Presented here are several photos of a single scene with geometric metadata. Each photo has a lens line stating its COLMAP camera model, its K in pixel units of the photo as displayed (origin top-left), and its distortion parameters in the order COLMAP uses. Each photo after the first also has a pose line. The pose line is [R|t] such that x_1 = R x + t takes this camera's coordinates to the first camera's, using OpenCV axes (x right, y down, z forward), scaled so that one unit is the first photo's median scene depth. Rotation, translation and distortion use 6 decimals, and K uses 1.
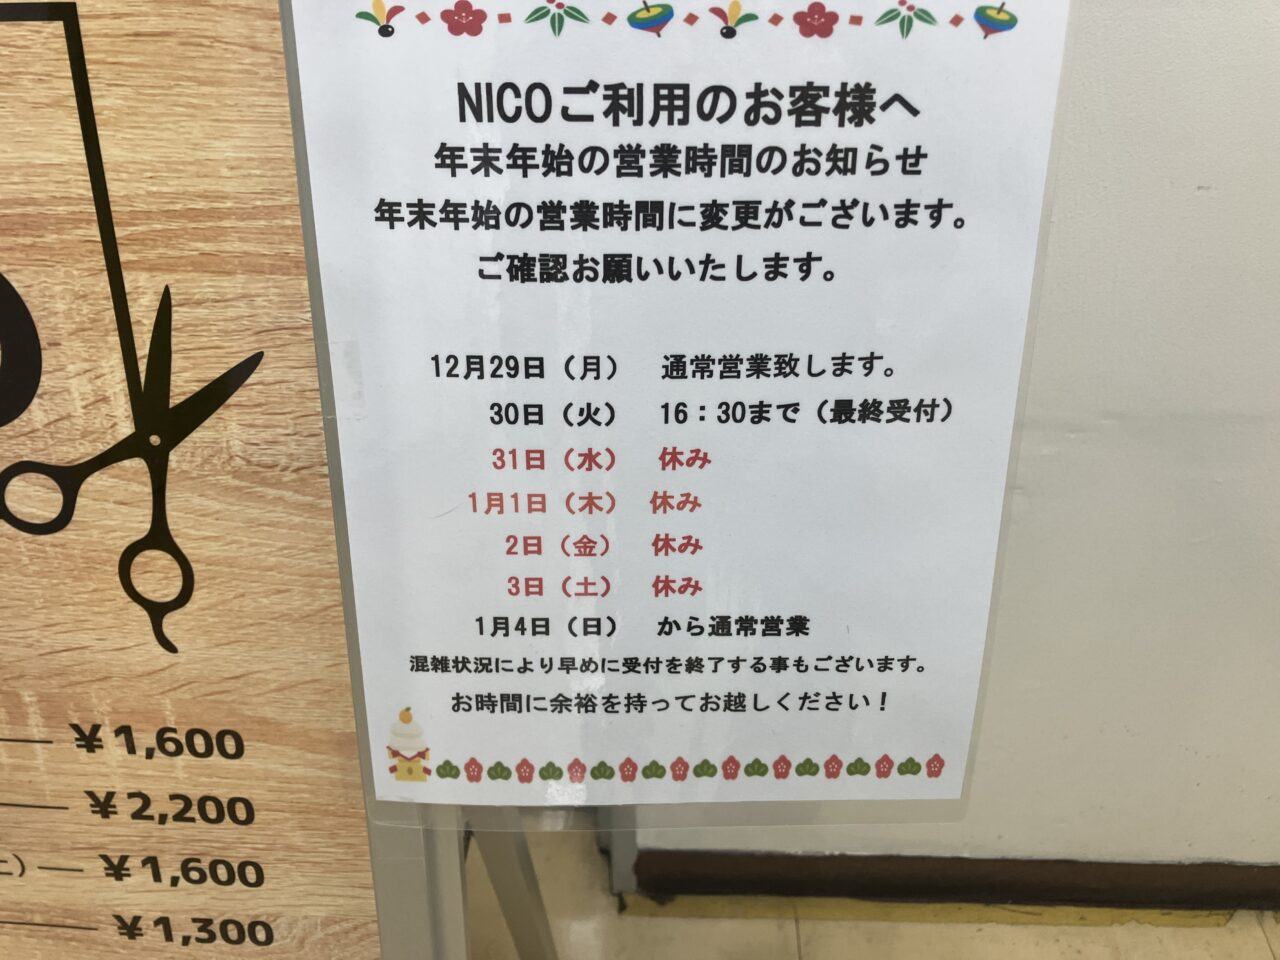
lens RADIAL K [[1045.1, 0, 703.7], [0, 1045.1, 469.5], [0, 0, 1]] dist [0.019680, -0.028901]
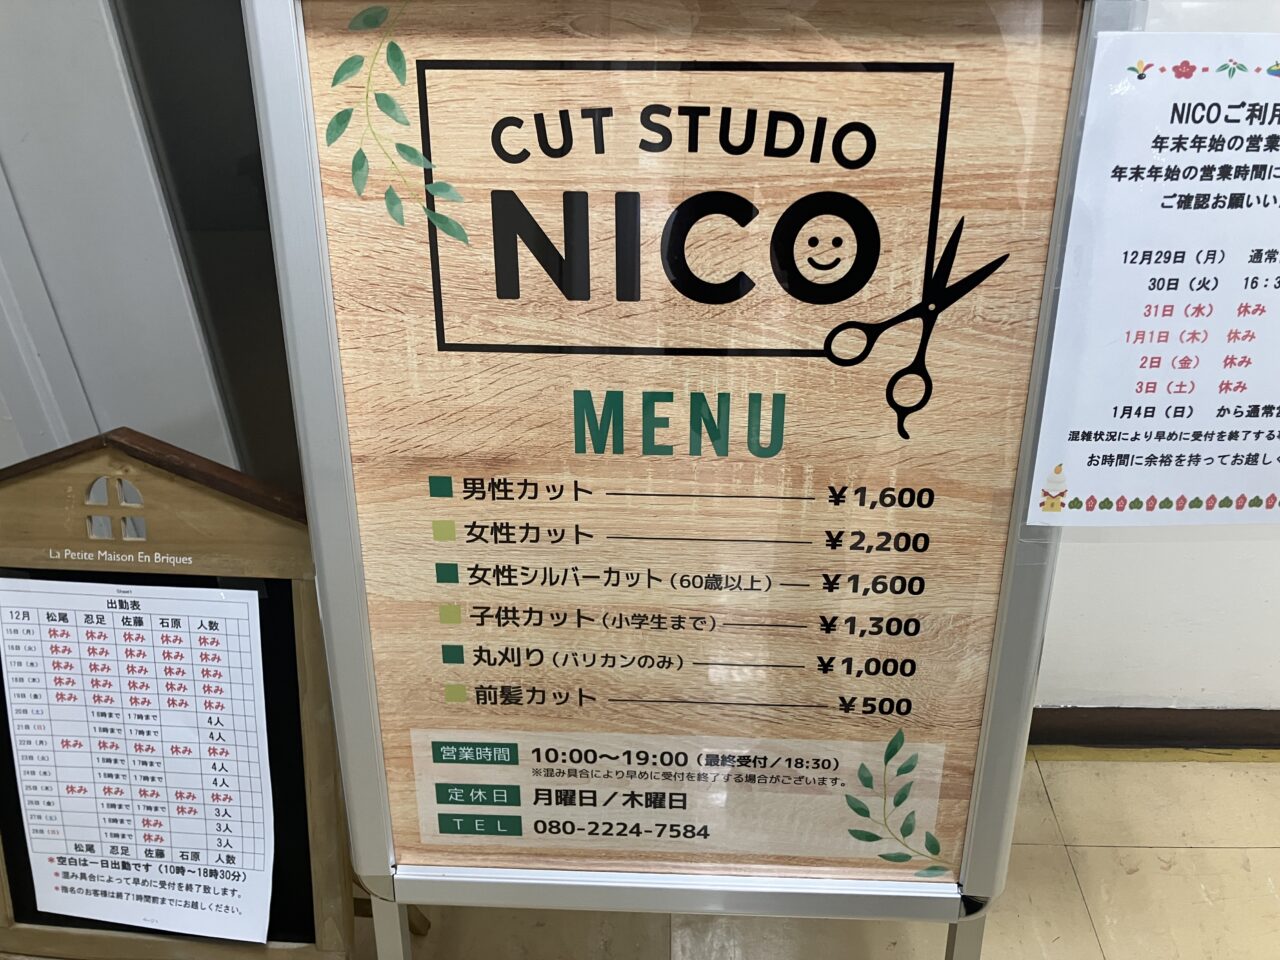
lens RADIAL K [[1045.1, 0, 635.7], [0, 1045.1, 485.9], [0, 0, 1]] dist [0.019680, -0.028901]
pose [[0.999974, -0.004161, -0.005948, -1.014913], [0.004001, 0.999636, -0.026673, 0.319555], [0.006057, 0.026648, 0.999627, -0.764590]]
